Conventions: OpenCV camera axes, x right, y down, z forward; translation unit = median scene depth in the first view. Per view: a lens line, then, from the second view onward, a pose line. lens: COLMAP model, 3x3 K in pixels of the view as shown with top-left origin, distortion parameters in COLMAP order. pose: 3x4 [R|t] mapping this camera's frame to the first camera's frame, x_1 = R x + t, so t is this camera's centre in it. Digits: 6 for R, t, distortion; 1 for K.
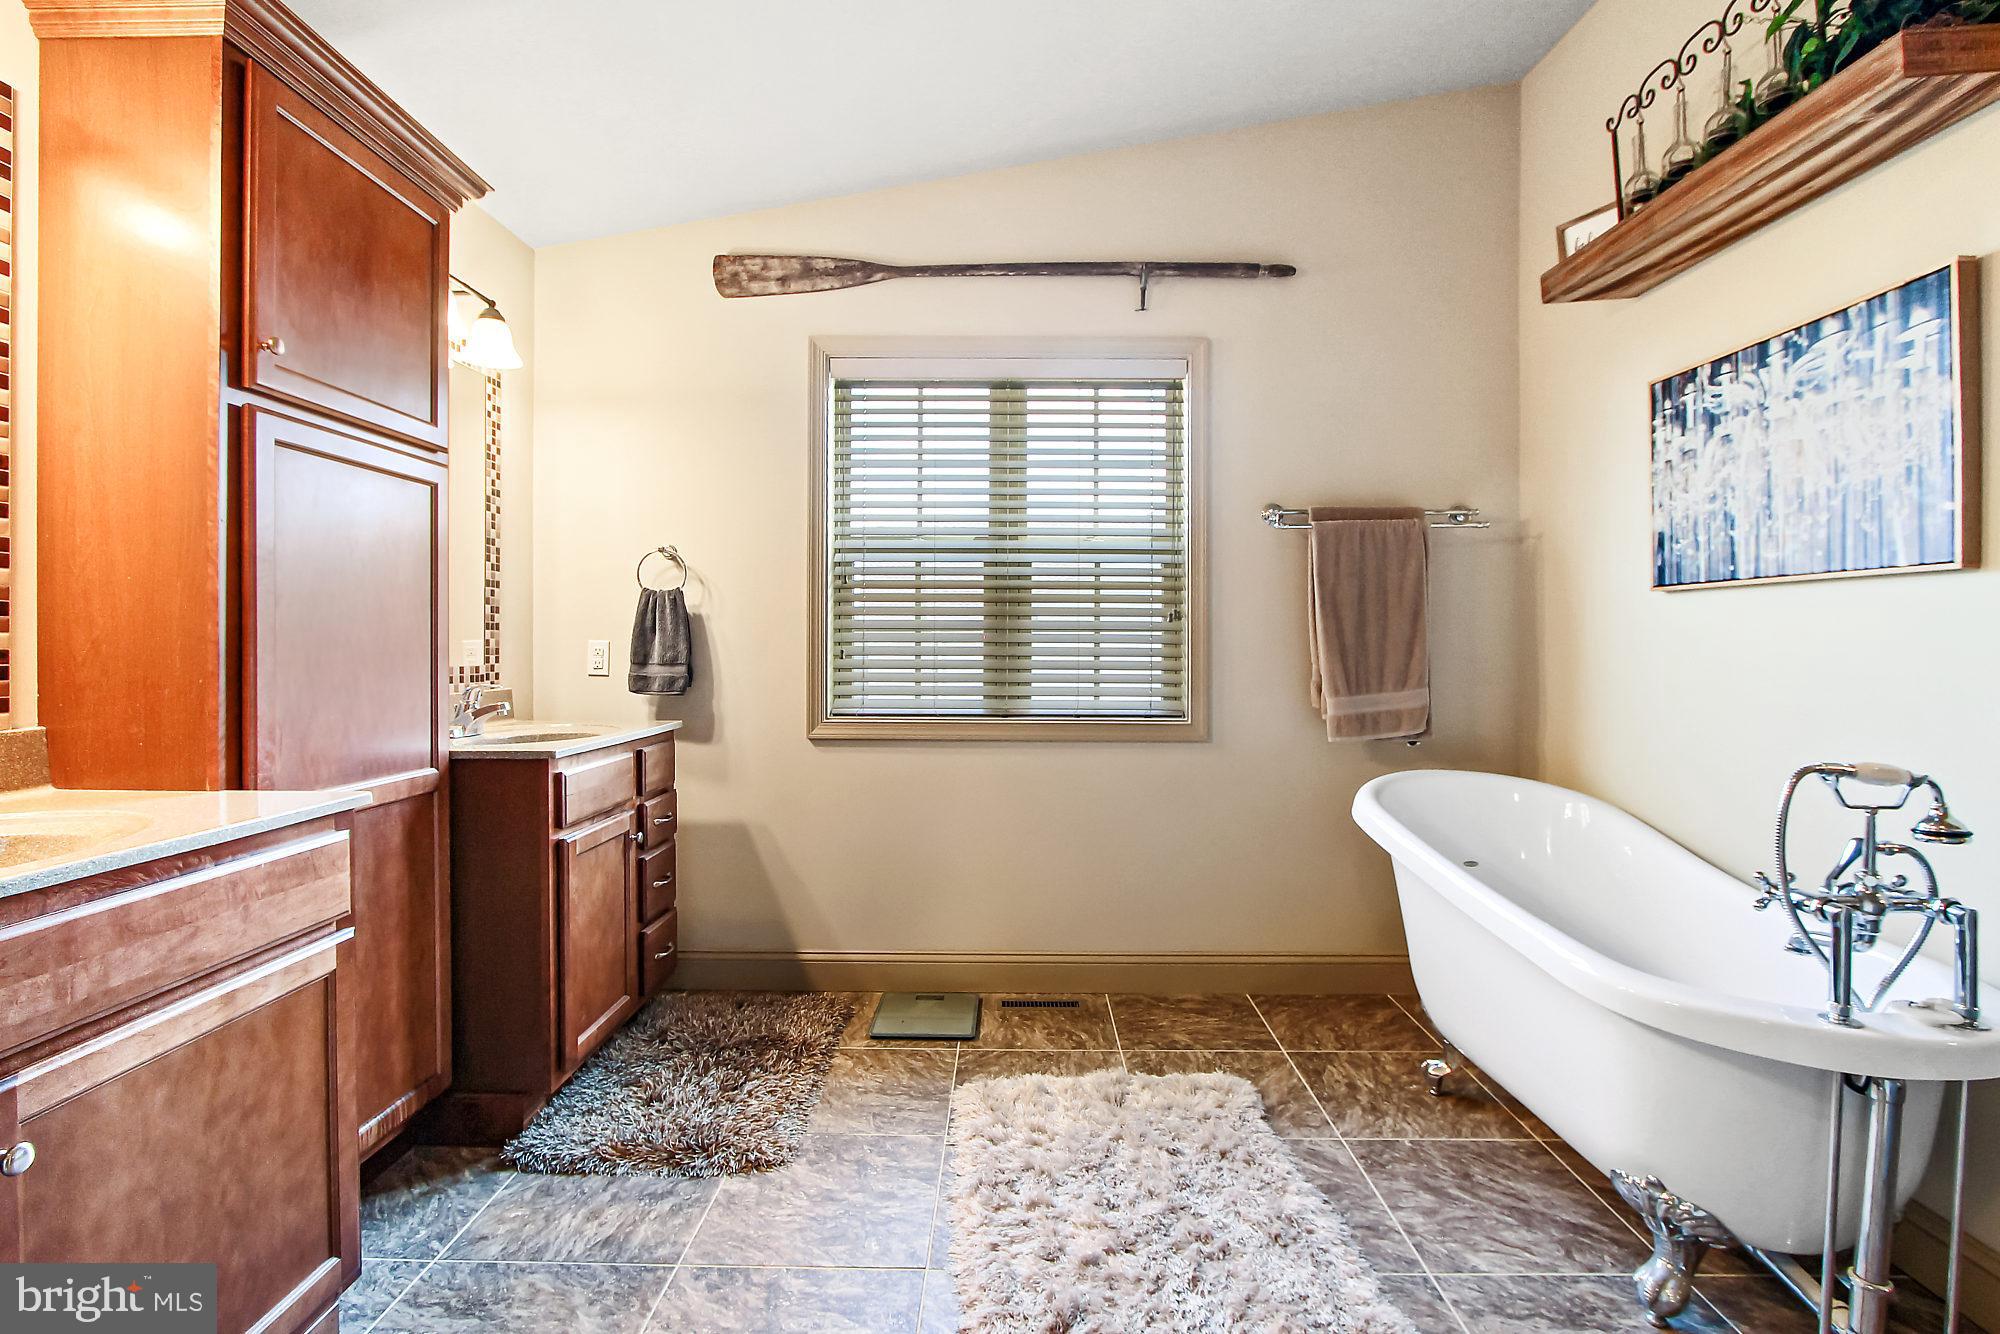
lens RADIAL K [[946.2, 0, 997.3], [0, 946.2, 641.7], [0, 0, 1]] dist [-0.004303, -0.000387]
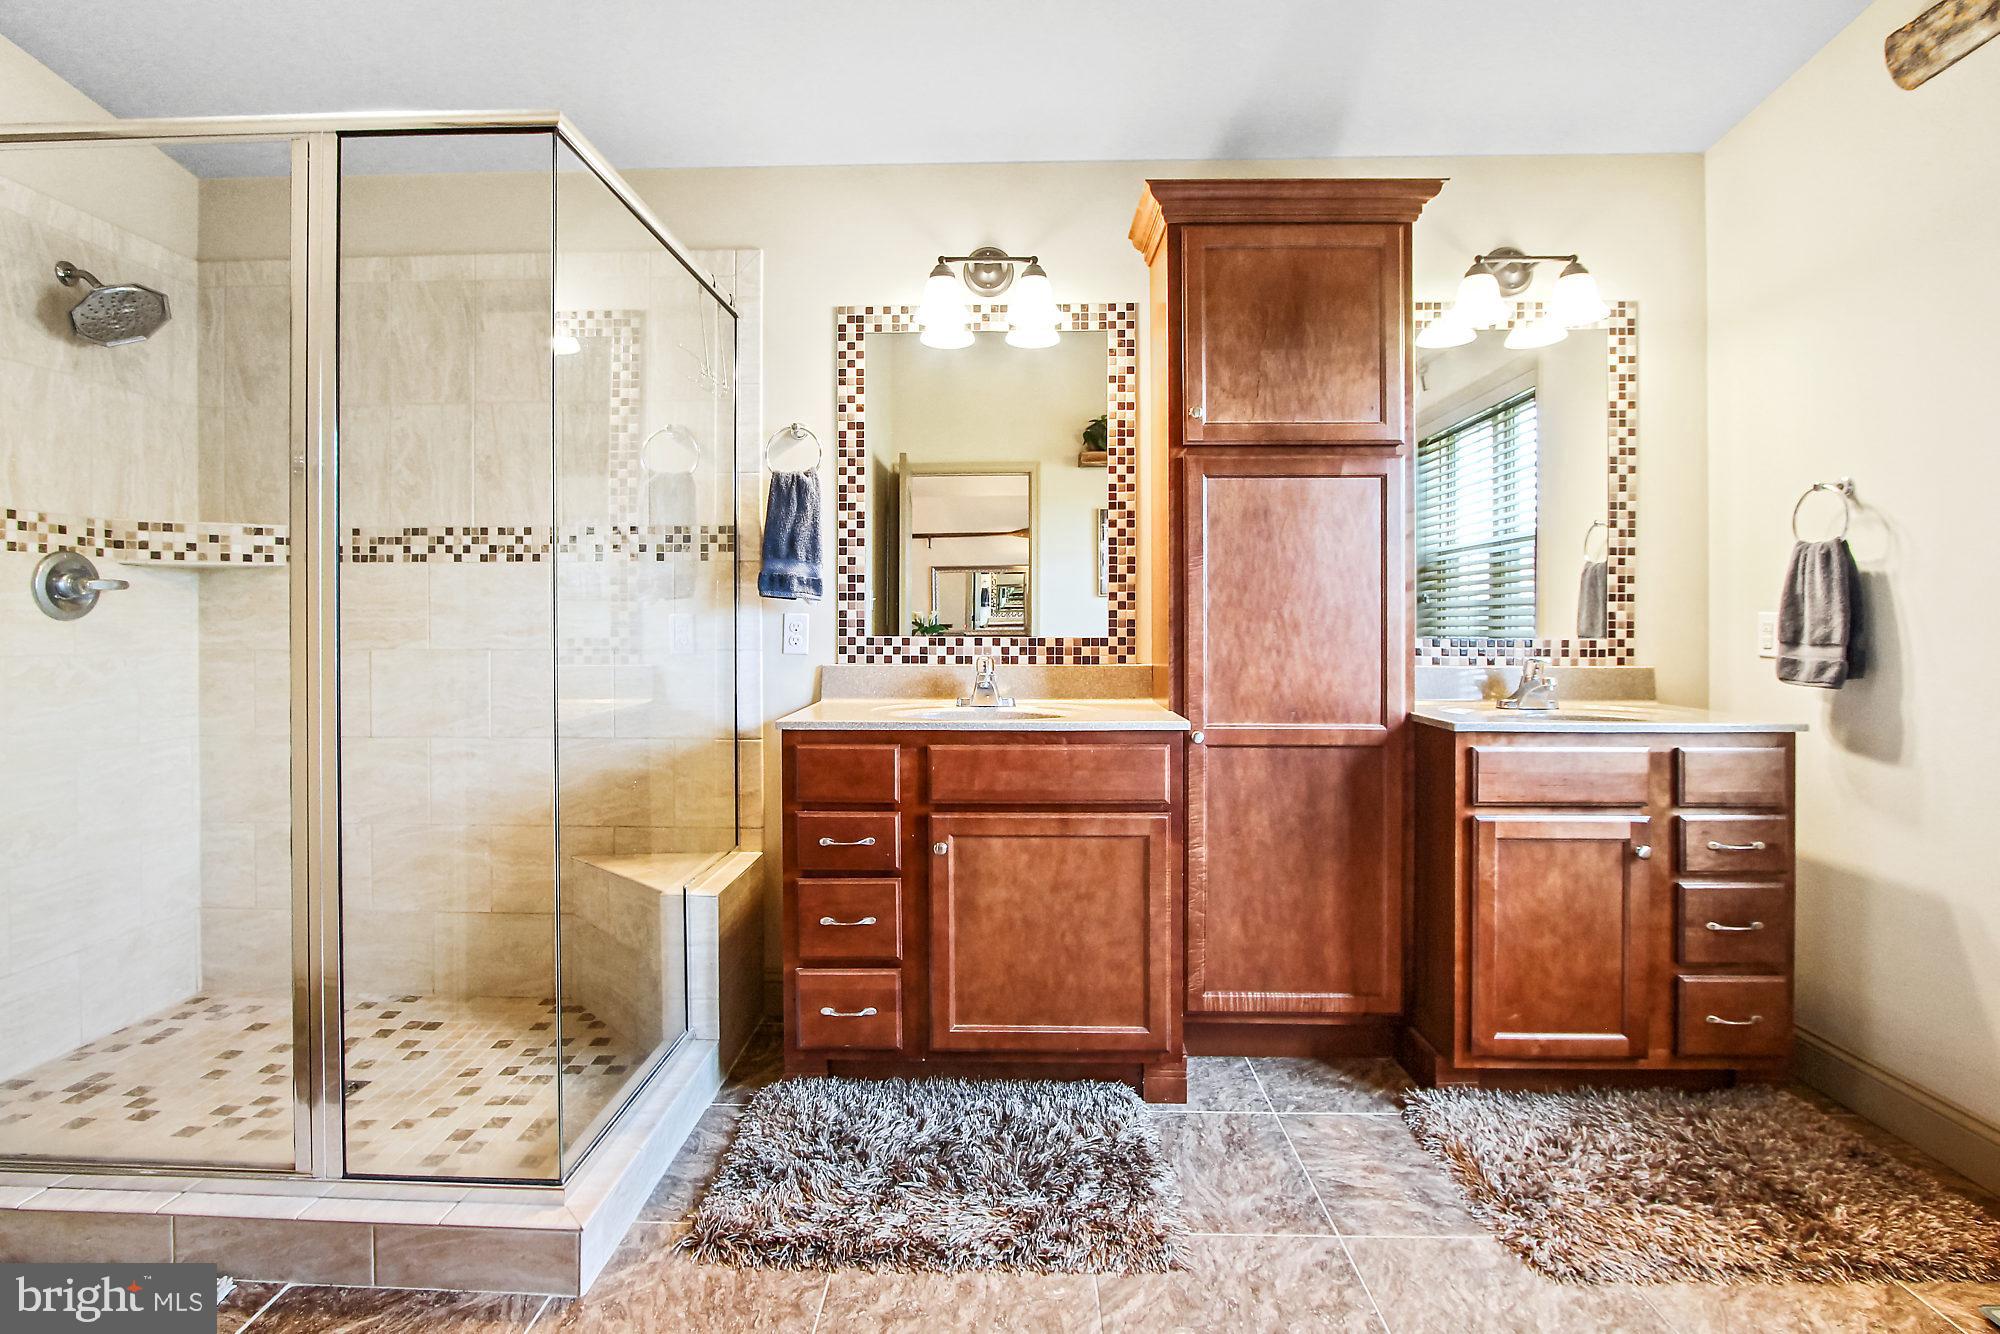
lens RADIAL K [[1024.5, 0, 997.5], [0, 1024.5, 615.6], [0, 0, 1]] dist [-0.000152, -0.000881]
pose [[-0.019477, -0.002137, -0.999808, 0.477231], [-0.000150, 0.999998, -0.002134, 0.003383], [0.999810, 0.000108, -0.019477, 0.416571]]
